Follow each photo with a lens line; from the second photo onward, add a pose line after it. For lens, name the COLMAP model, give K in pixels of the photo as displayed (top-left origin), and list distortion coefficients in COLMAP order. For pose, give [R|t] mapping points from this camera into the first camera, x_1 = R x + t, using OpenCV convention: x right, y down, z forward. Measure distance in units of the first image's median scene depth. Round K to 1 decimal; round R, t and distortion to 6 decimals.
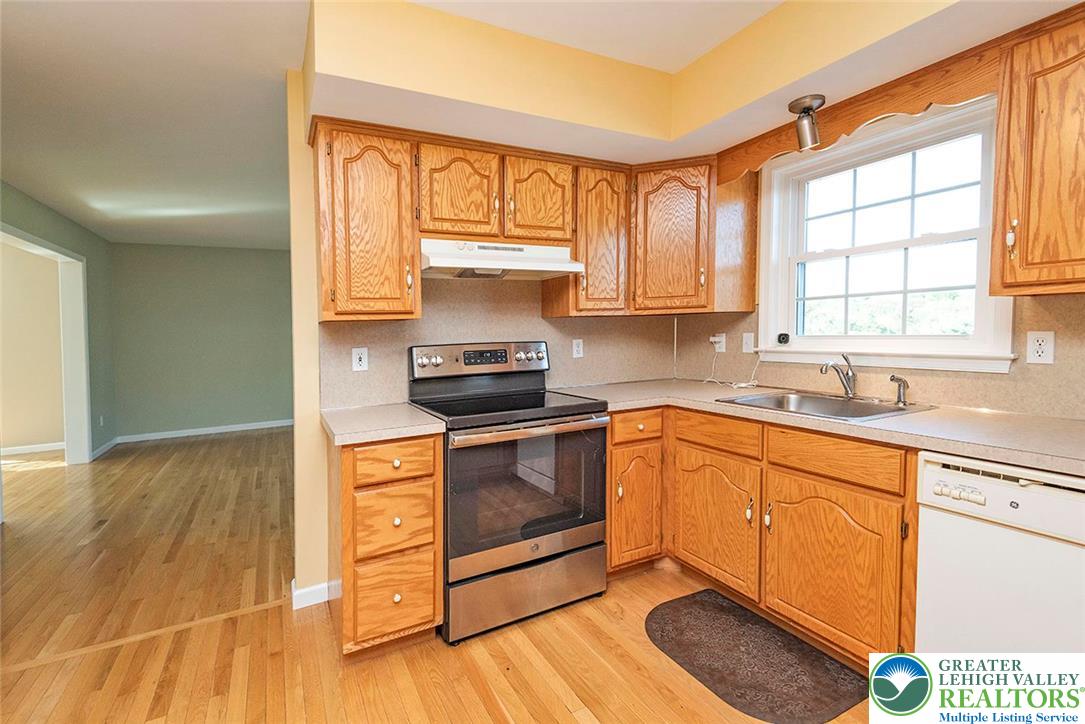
lens RADIAL K [[497.7, 0, 551.2], [0, 497.7, 329.3], [0, 0, 1]] dist [0.018826, -0.000070]
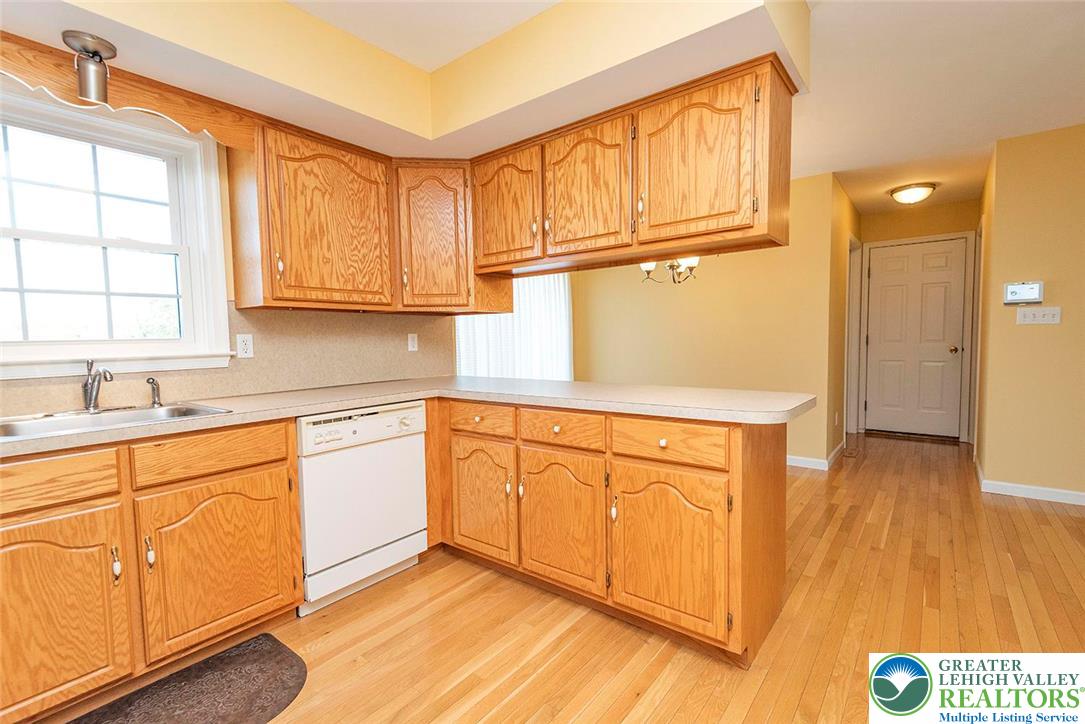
lens RADIAL K [[496.3, 0, 547.0], [0, 496.3, 367.4], [0, 0, 1]] dist [0.038128, -0.025498]
pose [[-0.398110, -0.020302, 0.917113, -0.463833], [0.033818, 0.998751, 0.036789, 0.053301], [-0.916714, 0.045661, -0.396926, 0.589700]]
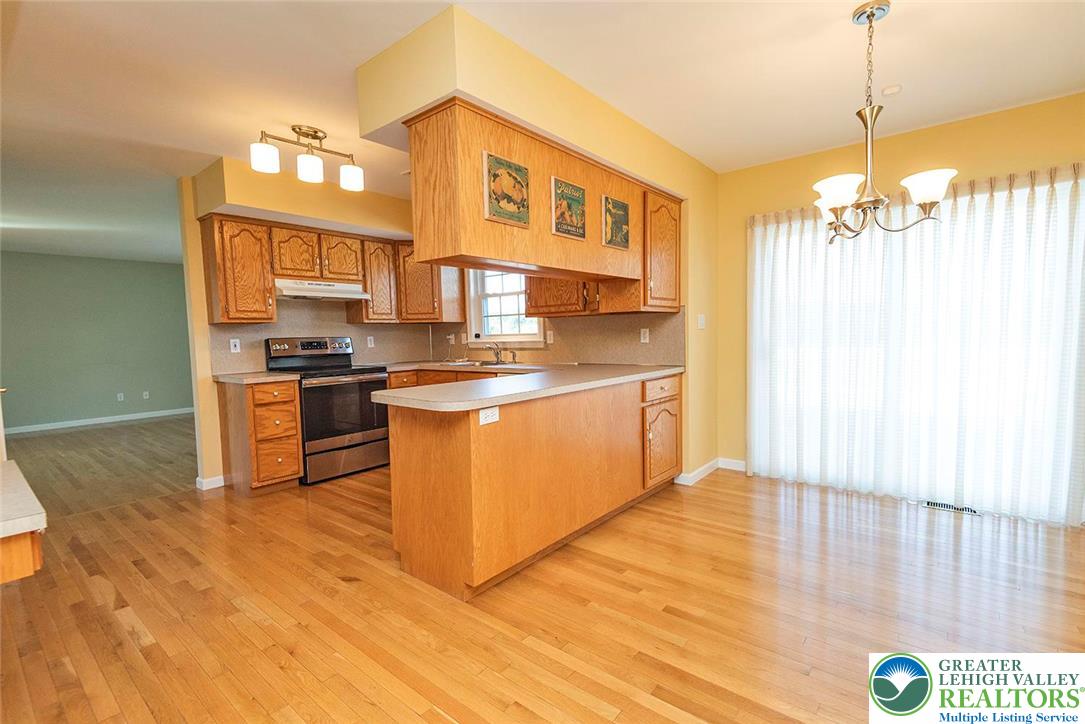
lens RADIAL K [[494.8, 0, 547.9], [0, 494.8, 408.1], [0, 0, 1]] dist [0.041427, -0.020365]
pose [[0.929172, -0.049451, 0.366326, -0.021952], [-0.001110, 0.990634, 0.136543, 0.037436], [-0.369647, -0.127278, 0.920414, -1.092919]]
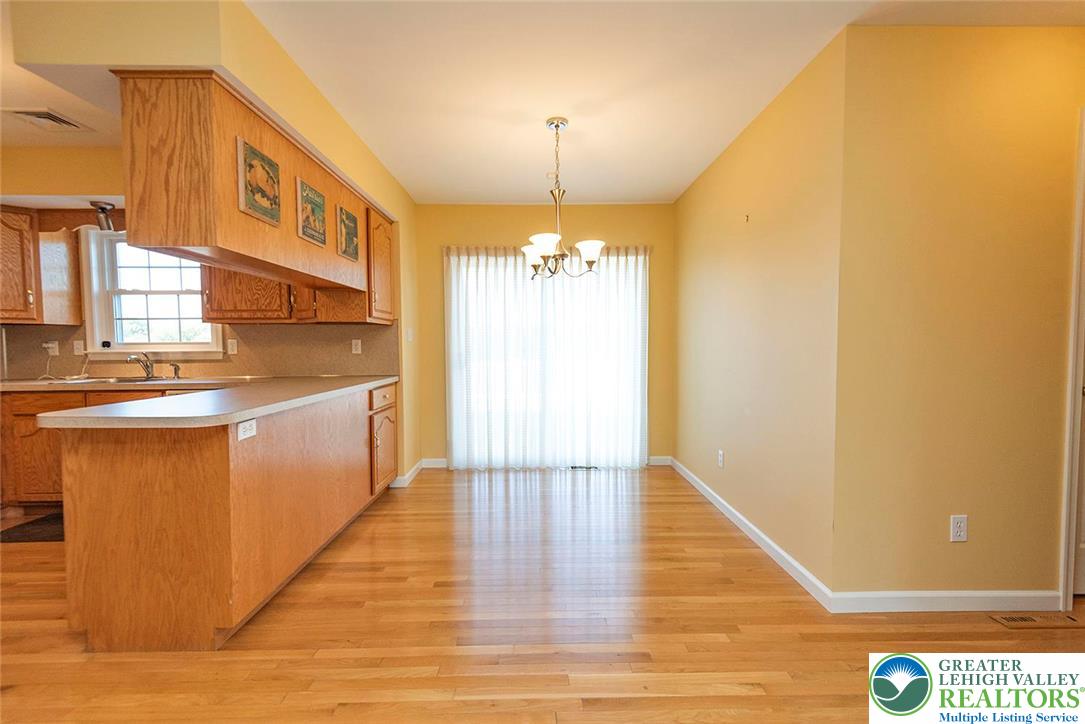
lens RADIAL K [[506.7, 0, 538.5], [0, 506.7, 435.9], [0, 0, 1]] dist [0.038057, -0.026464]
pose [[0.455471, -0.131707, 0.880454, -0.396057], [-0.002471, 0.988805, 0.149194, 0.064452], [-0.890247, -0.070129, 0.450047, -1.010788]]
